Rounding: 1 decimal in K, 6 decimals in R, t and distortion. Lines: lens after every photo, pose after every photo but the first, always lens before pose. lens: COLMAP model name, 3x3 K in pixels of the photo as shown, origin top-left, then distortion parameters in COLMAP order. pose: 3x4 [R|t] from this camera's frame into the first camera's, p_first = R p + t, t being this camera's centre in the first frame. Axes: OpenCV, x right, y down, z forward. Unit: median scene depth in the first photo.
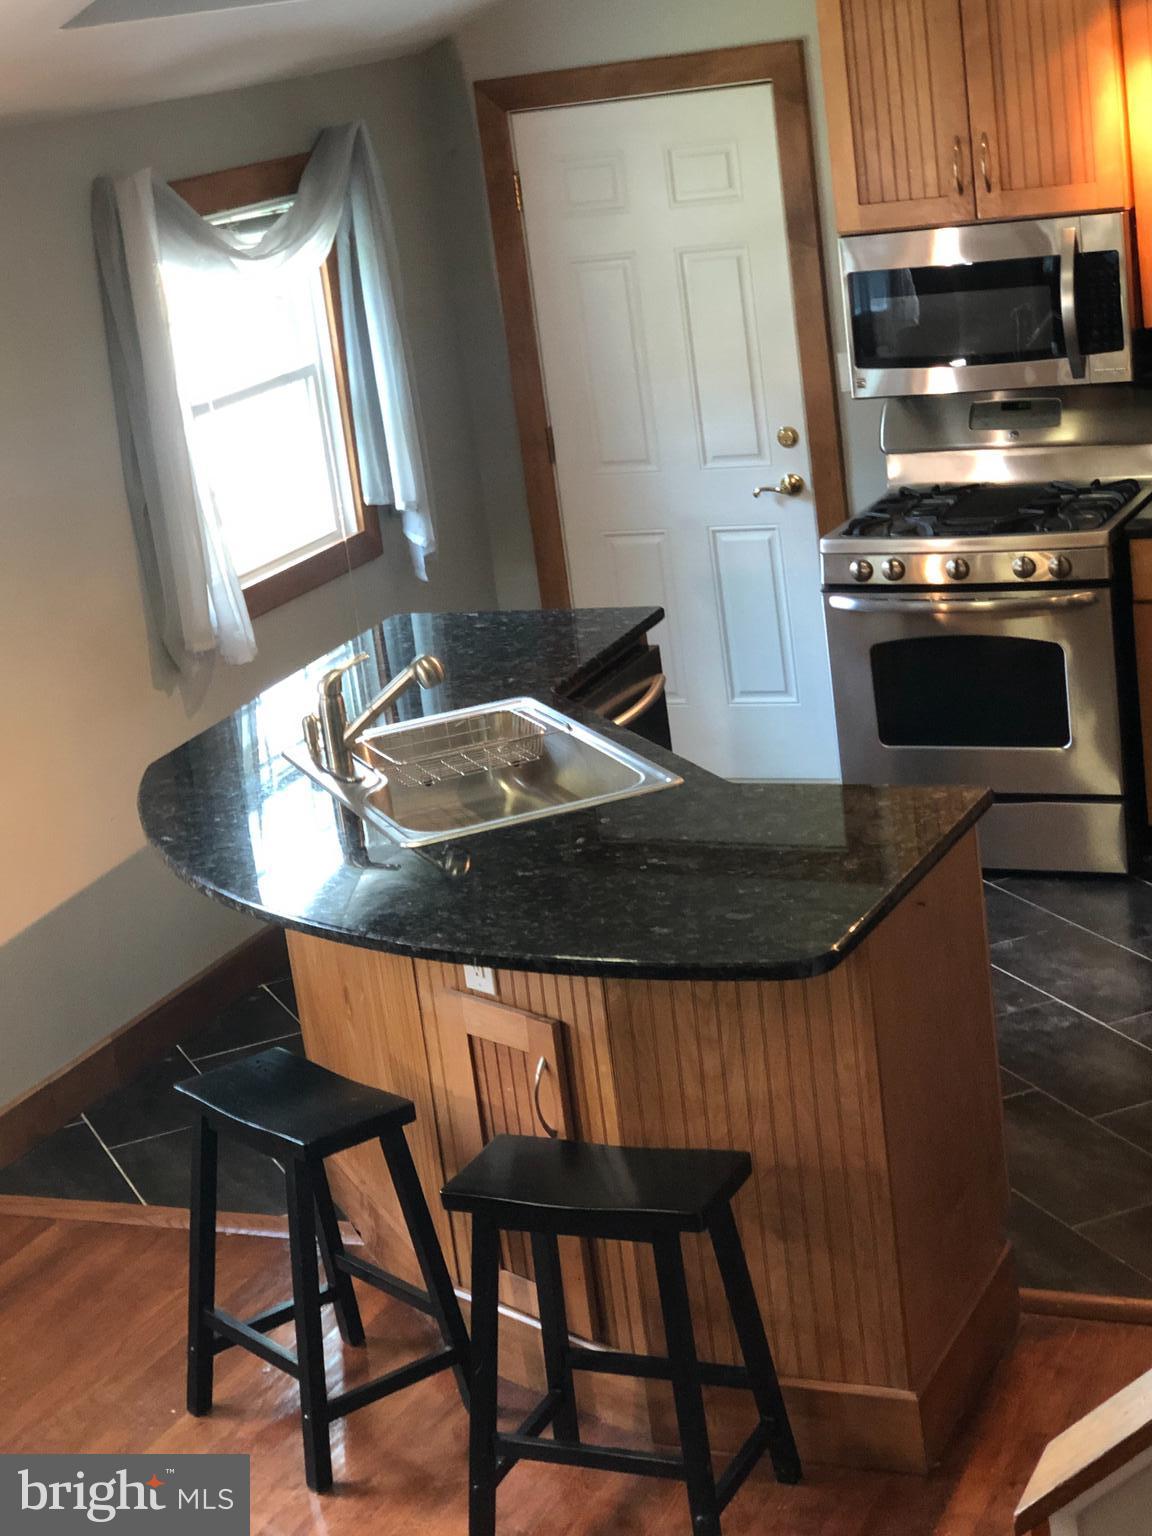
lens RADIAL K [[2791.9, 0, 576.0], [0, 2791.9, 768.0], [0, 0, 1]] dist [-0.286556, 4.751099]
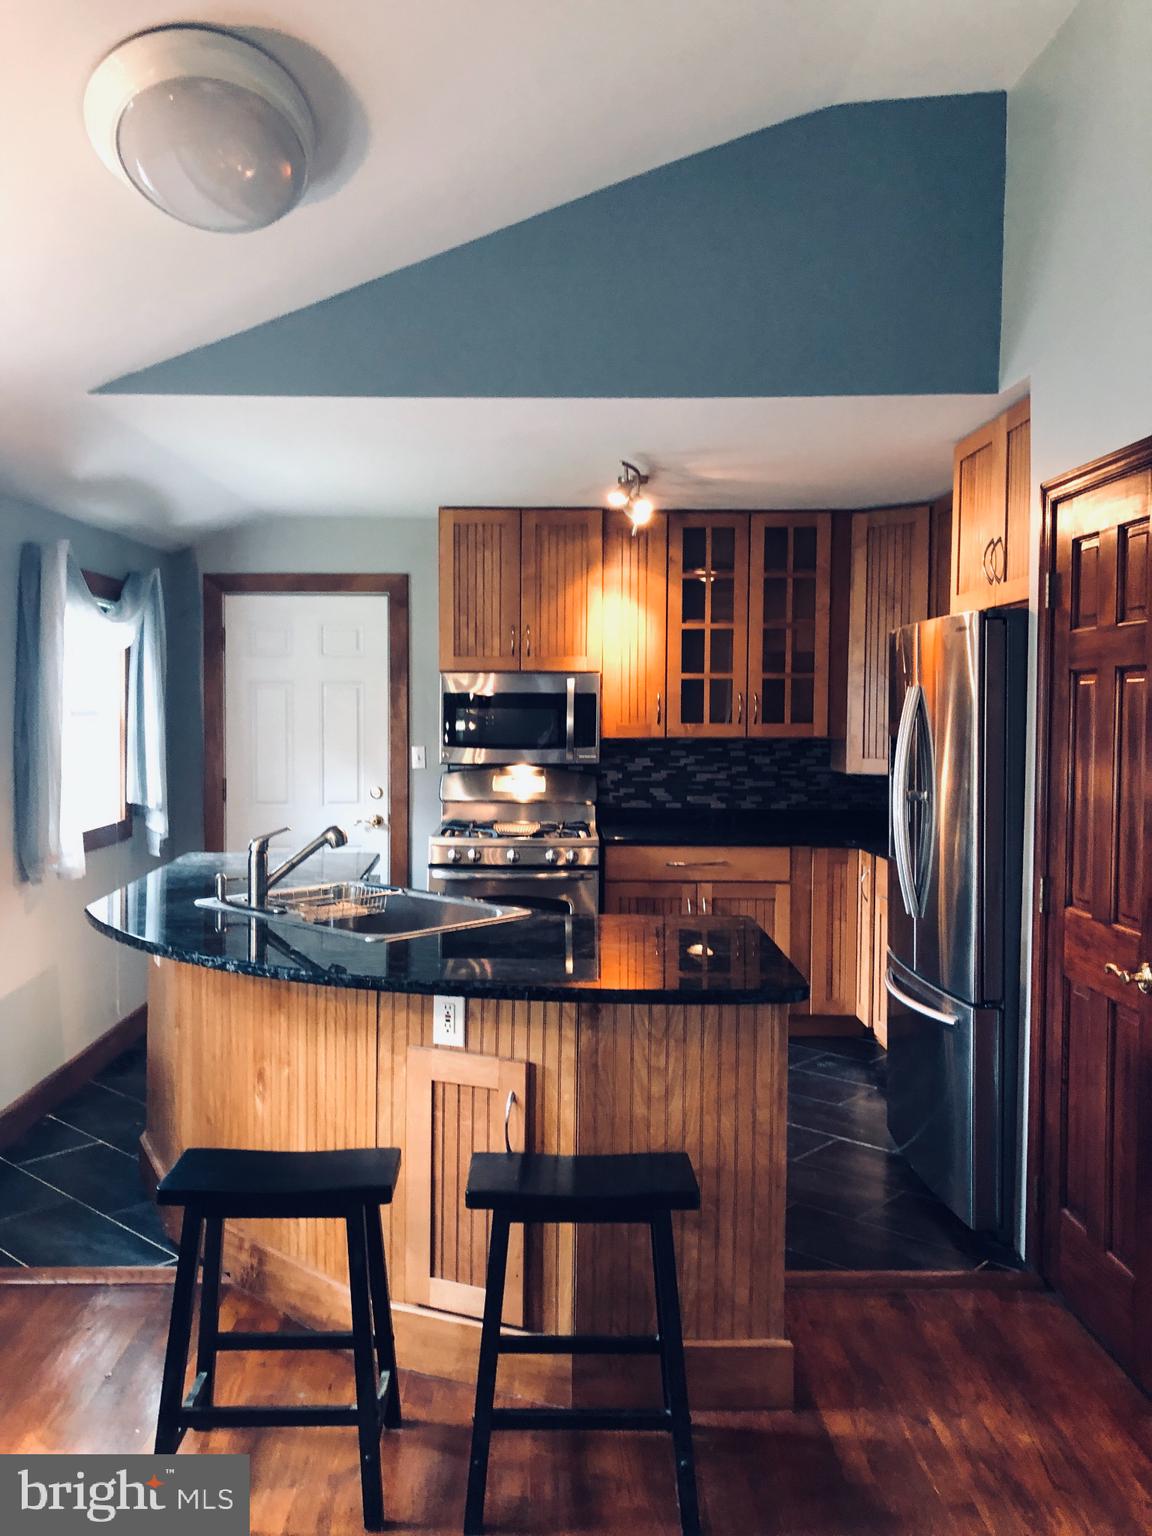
lens RADIAL K [[1262.7, 0, 576.0], [0, 1262.7, 768.0], [0, 0, 1]] dist [-0.003066, -0.001757]
pose [[0.899379, 0.107868, 0.423653, -0.244482], [0.001354, 0.968389, -0.249440, 0.102459], [-0.437167, 0.224915, 0.870803, 0.430990]]
